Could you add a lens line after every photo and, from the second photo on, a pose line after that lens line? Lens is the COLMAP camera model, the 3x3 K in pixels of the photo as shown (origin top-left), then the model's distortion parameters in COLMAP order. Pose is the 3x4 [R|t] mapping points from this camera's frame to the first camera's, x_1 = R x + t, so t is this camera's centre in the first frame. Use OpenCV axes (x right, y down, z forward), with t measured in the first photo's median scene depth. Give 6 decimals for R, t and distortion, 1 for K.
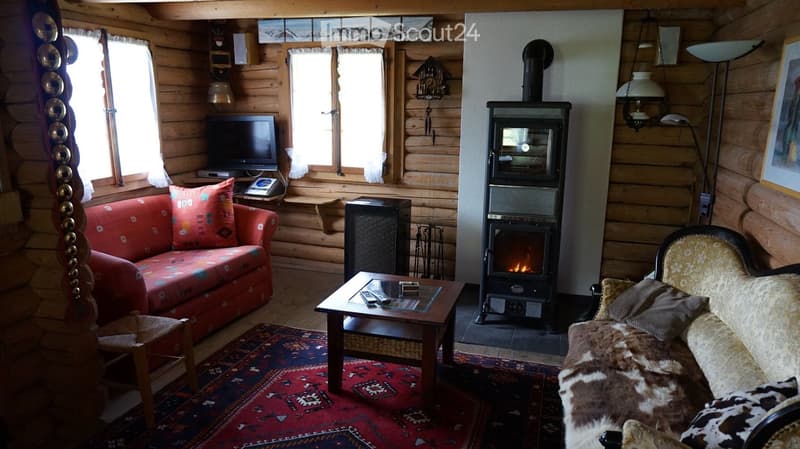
lens RADIAL K [[542.9, 0, 401.5], [0, 542.9, 224.9], [0, 0, 1]] dist [-0.030765, 0.015585]
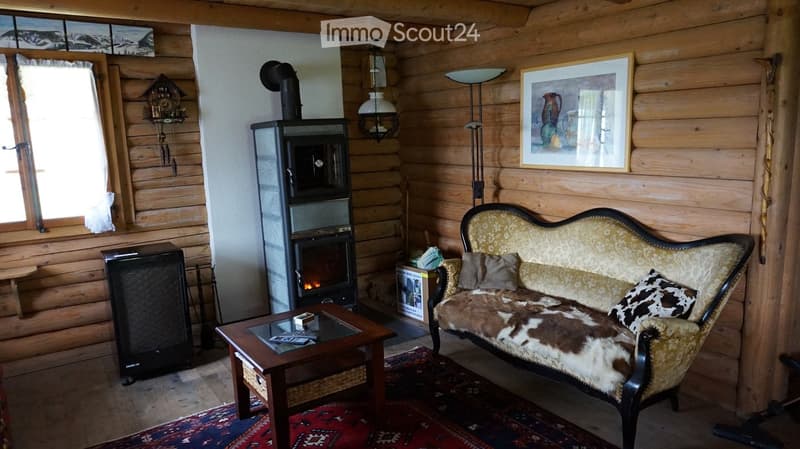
lens RADIAL K [[542.9, 0, 401.9], [0, 542.9, 225.3], [0, 0, 1]] dist [-0.030765, 0.015585]
pose [[0.625703, -0.170655, 0.761165, -0.396430], [0.210642, 0.976491, 0.045777, -0.035128], [-0.751083, 0.131691, 0.646940, 0.190927]]
